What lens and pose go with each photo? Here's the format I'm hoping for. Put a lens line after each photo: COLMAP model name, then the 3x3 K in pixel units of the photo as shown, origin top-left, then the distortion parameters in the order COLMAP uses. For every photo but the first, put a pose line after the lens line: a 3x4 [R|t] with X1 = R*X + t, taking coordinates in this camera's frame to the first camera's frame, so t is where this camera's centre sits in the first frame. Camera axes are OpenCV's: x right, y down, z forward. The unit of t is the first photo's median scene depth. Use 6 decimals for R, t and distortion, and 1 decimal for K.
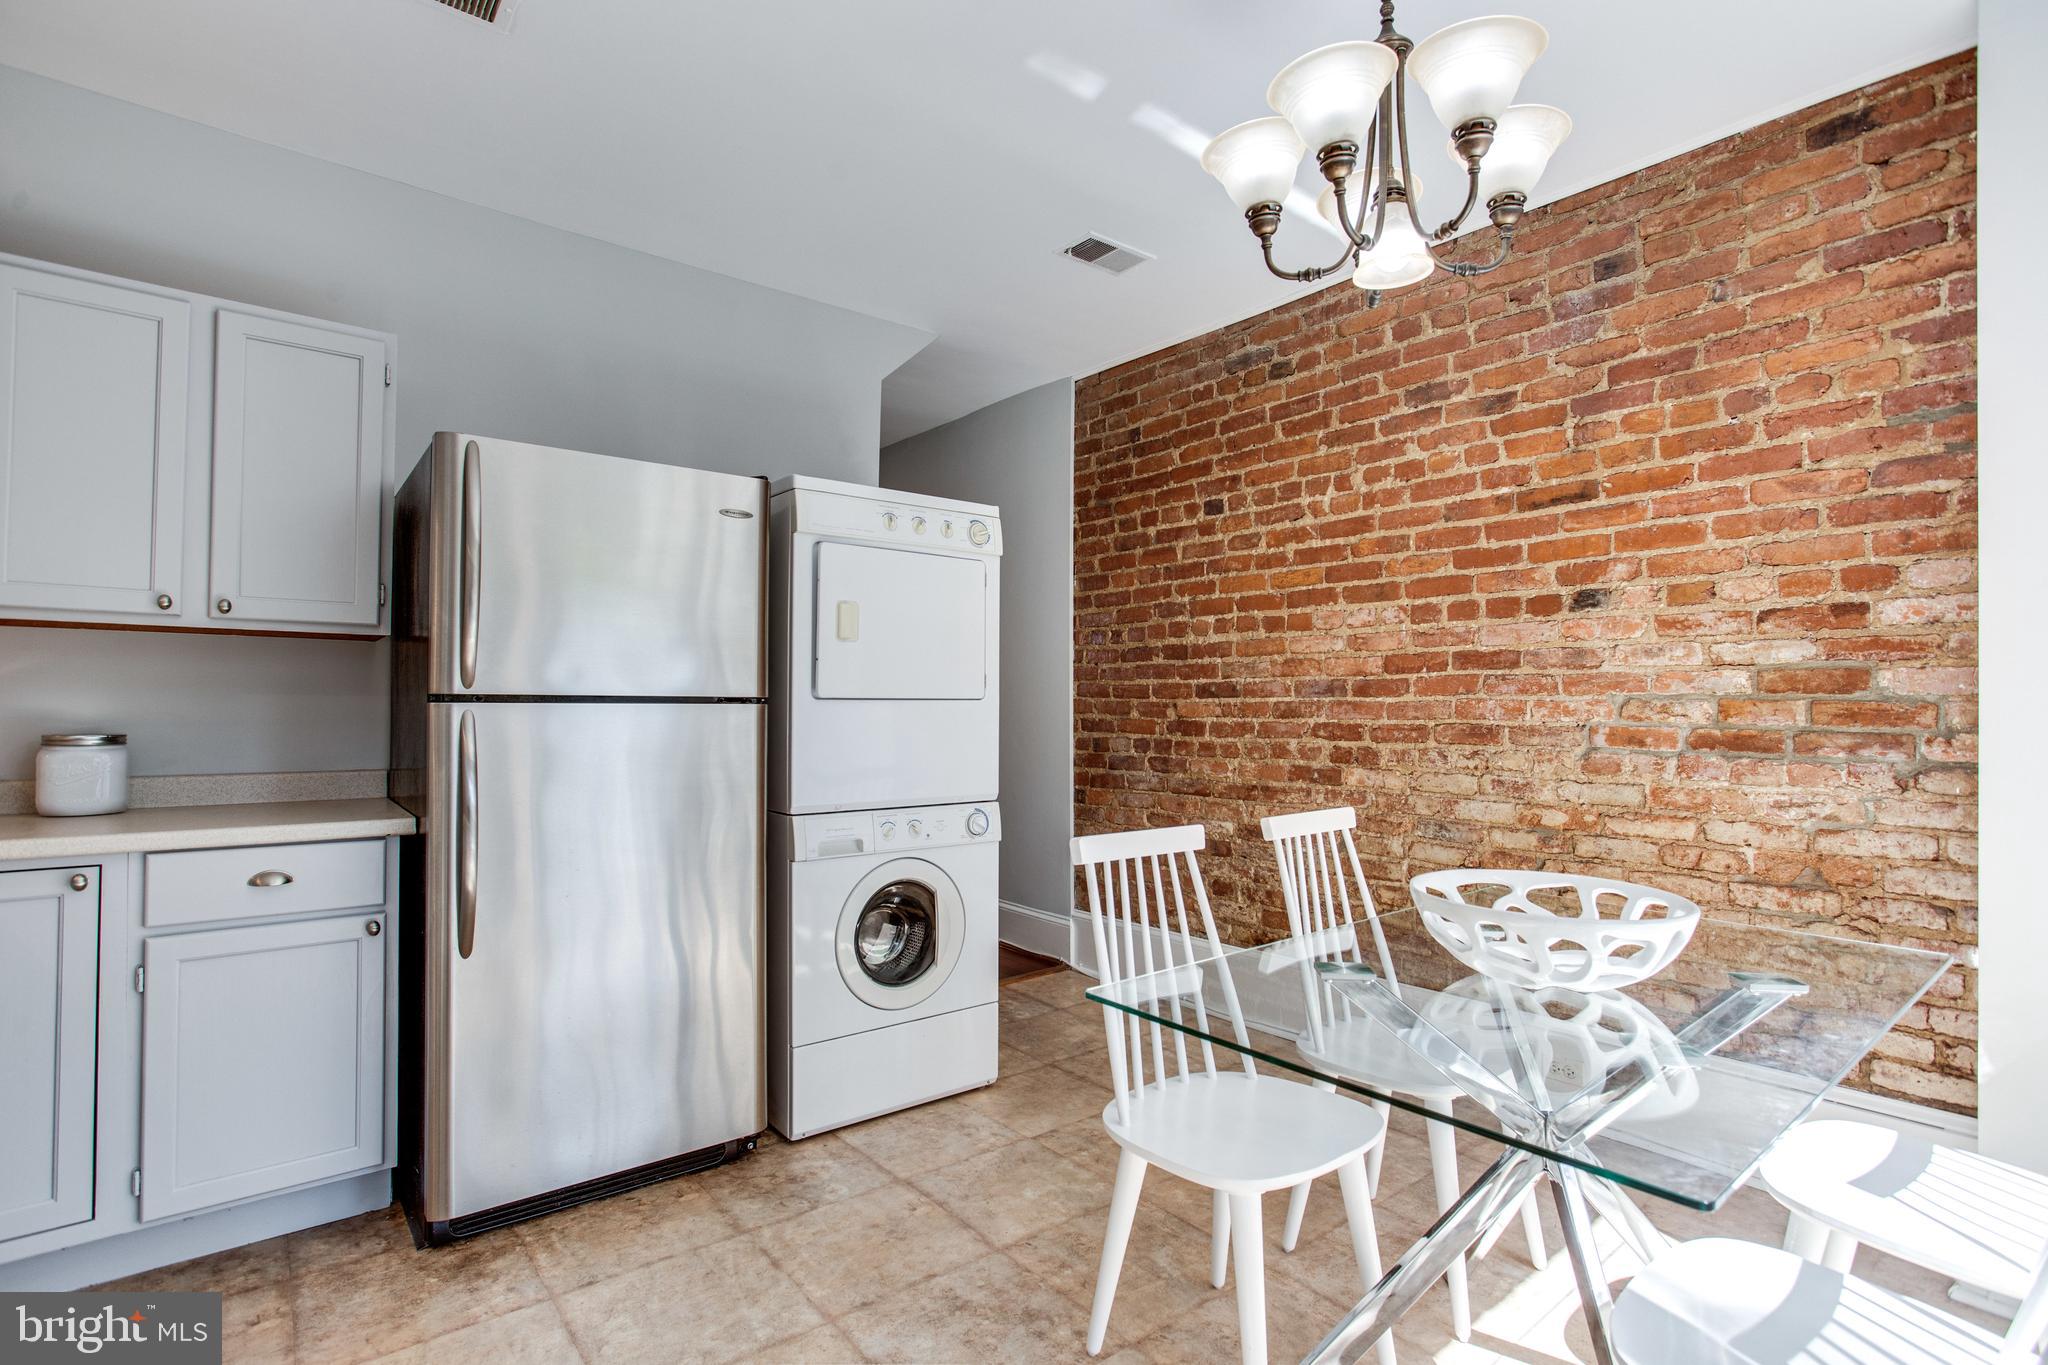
lens RADIAL K [[994.2, 0, 988.6], [0, 994.2, 686.6], [0, 0, 1]] dist [-0.042740, 0.020159]
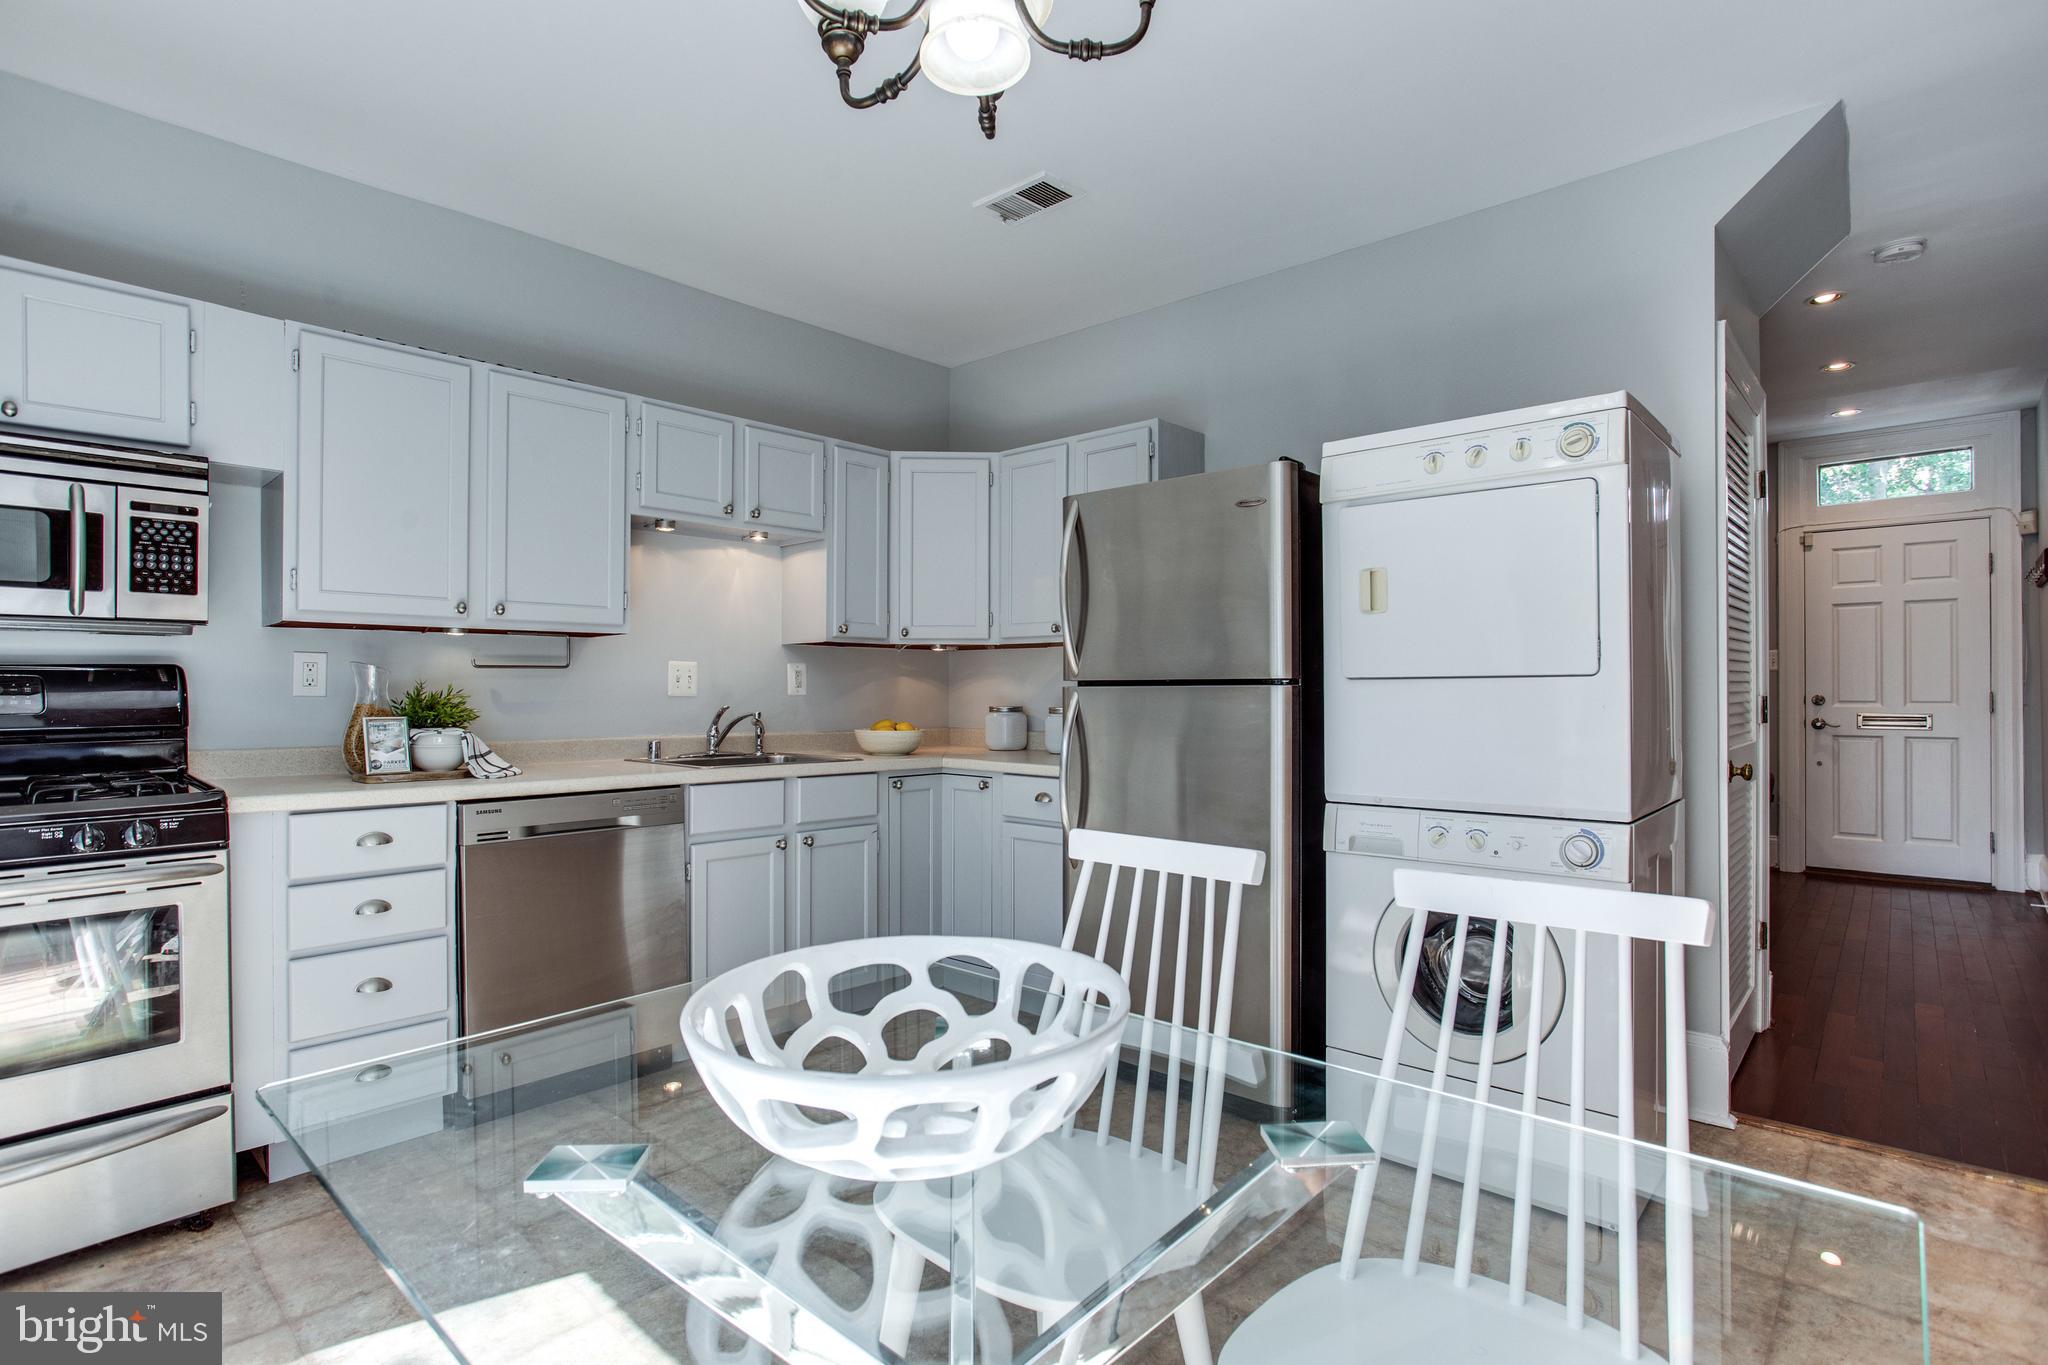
lens RADIAL K [[960.8, 0, 1017.4], [0, 960.8, 685.3], [0, 0, 1]] dist [-0.052824, 0.025906]
pose [[0.167877, -0.009559, -0.985762, 0.682692], [0.023421, 0.999709, -0.005706, 0.016796], [0.985530, -0.022130, 0.168052, 0.574273]]
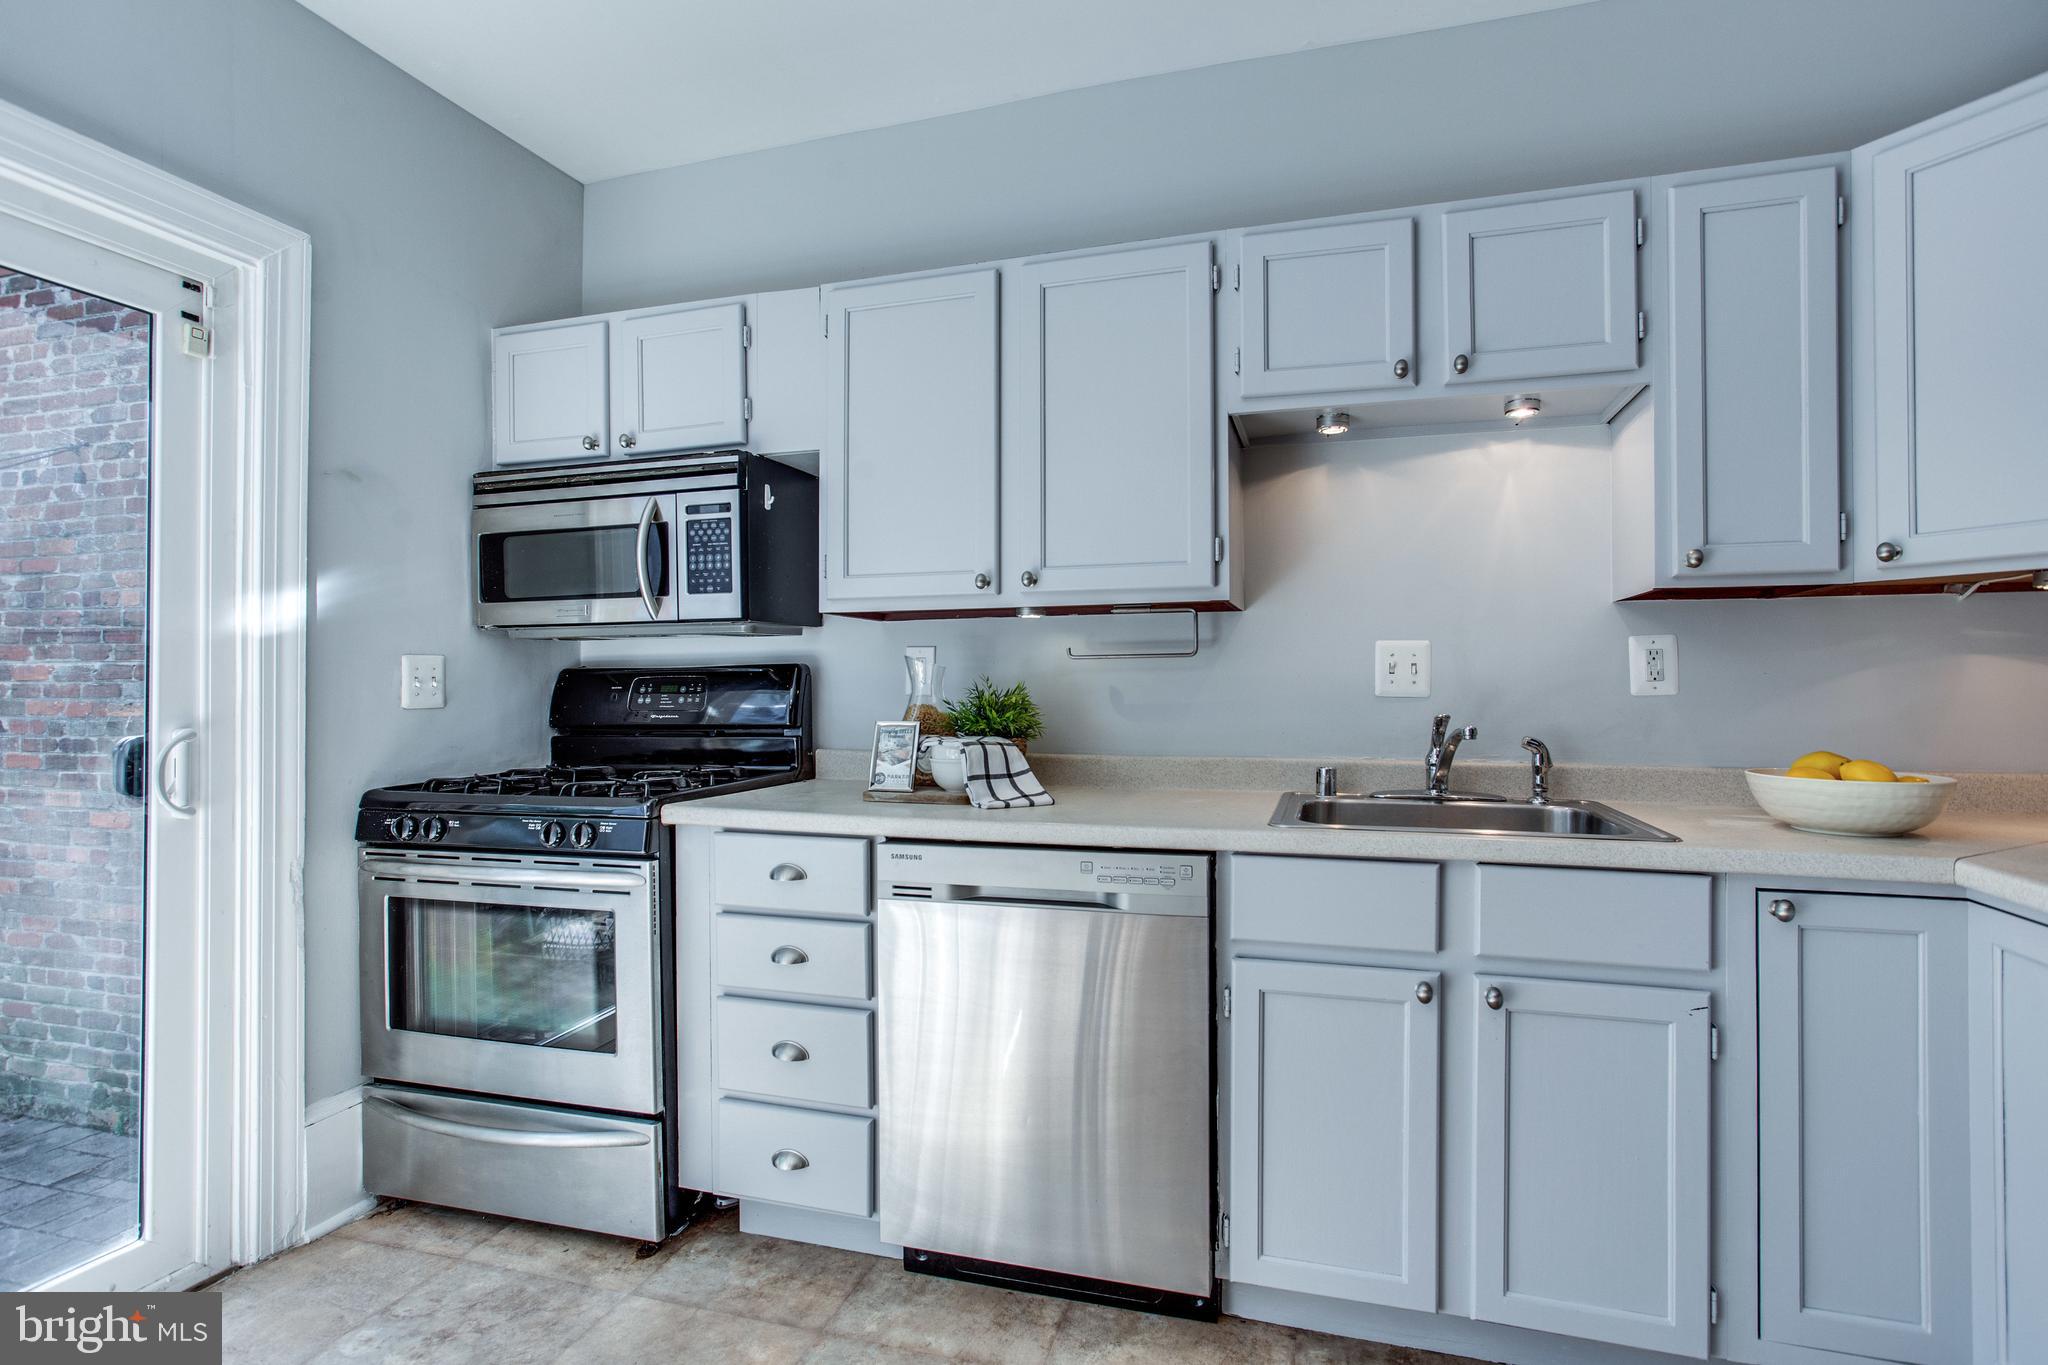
lens RADIAL K [[968.6, 0, 1038.7], [0, 968.6, 680.6], [0, 0, 1]] dist [-0.035188, 0.021747]
pose [[-0.803476, -0.004277, -0.595322, -0.019787], [0.014030, 0.999560, -0.026118, 0.017100], [0.595172, -0.029338, -0.803062, 0.841708]]
